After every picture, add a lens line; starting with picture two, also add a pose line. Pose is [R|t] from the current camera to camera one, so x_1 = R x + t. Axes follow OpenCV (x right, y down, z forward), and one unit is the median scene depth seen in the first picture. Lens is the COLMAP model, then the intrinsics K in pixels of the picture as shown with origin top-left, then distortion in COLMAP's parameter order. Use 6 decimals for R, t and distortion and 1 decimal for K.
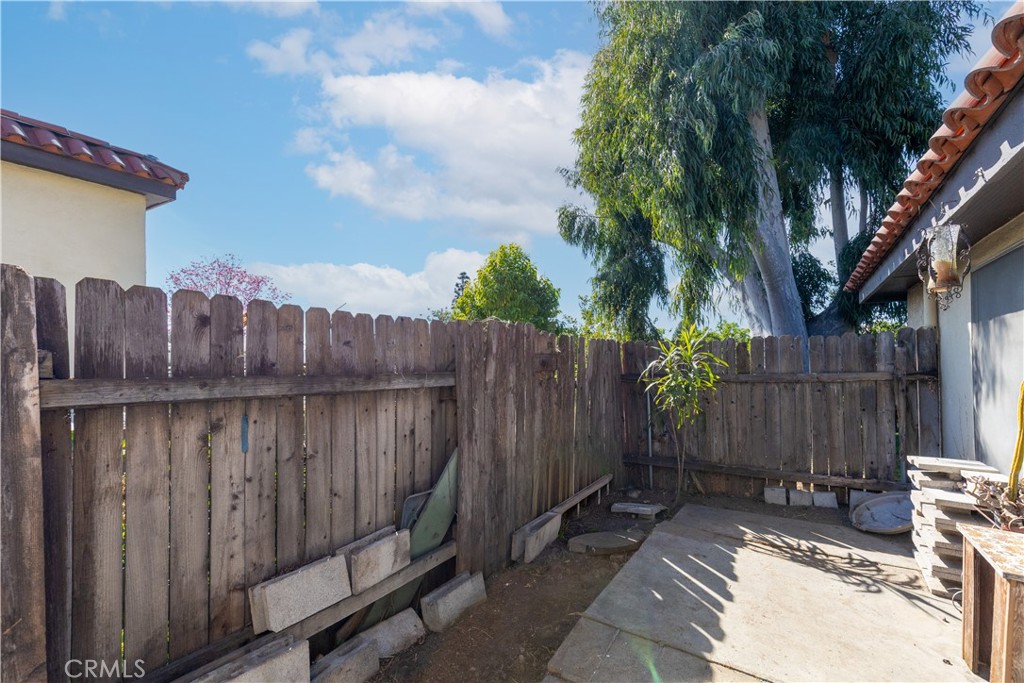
lens RADIAL K [[468.0, 0, 514.2], [0, 468.0, 344.8], [0, 0, 1]] dist [0.003031, 0.000419]
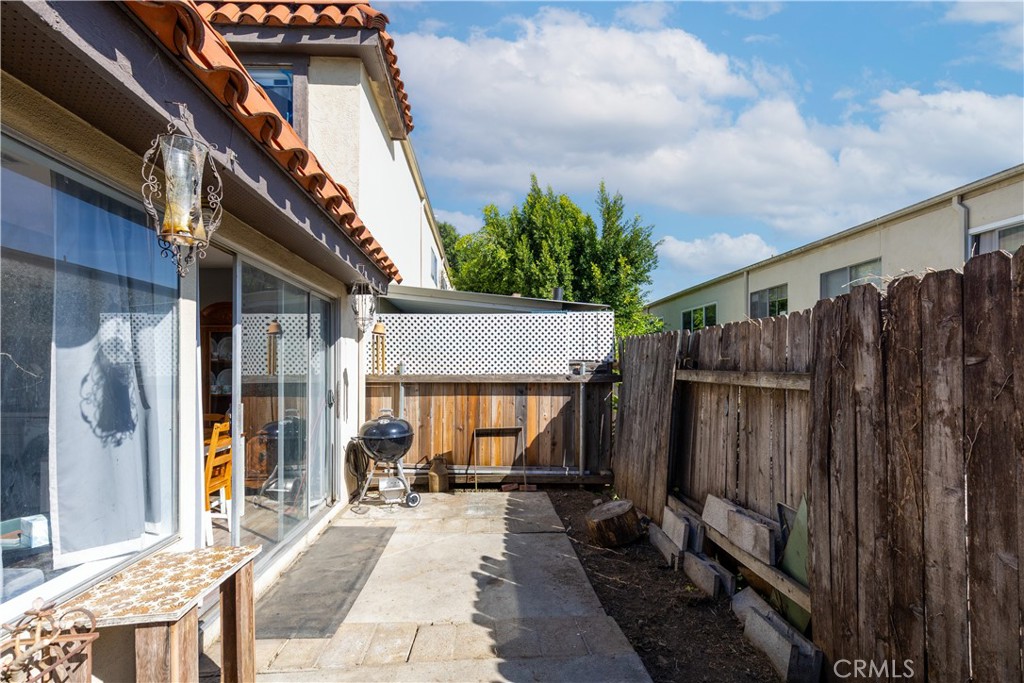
lens RADIAL K [[468.0, 0, 514.2], [0, 468.0, 344.8], [0, 0, 1]] dist [0.003031, 0.000419]
pose [[-0.811303, -0.023925, -0.584136, 0.735768], [0.028959, 0.996291, -0.081027, 0.064189], [0.583908, -0.082654, -0.807601, 1.400504]]
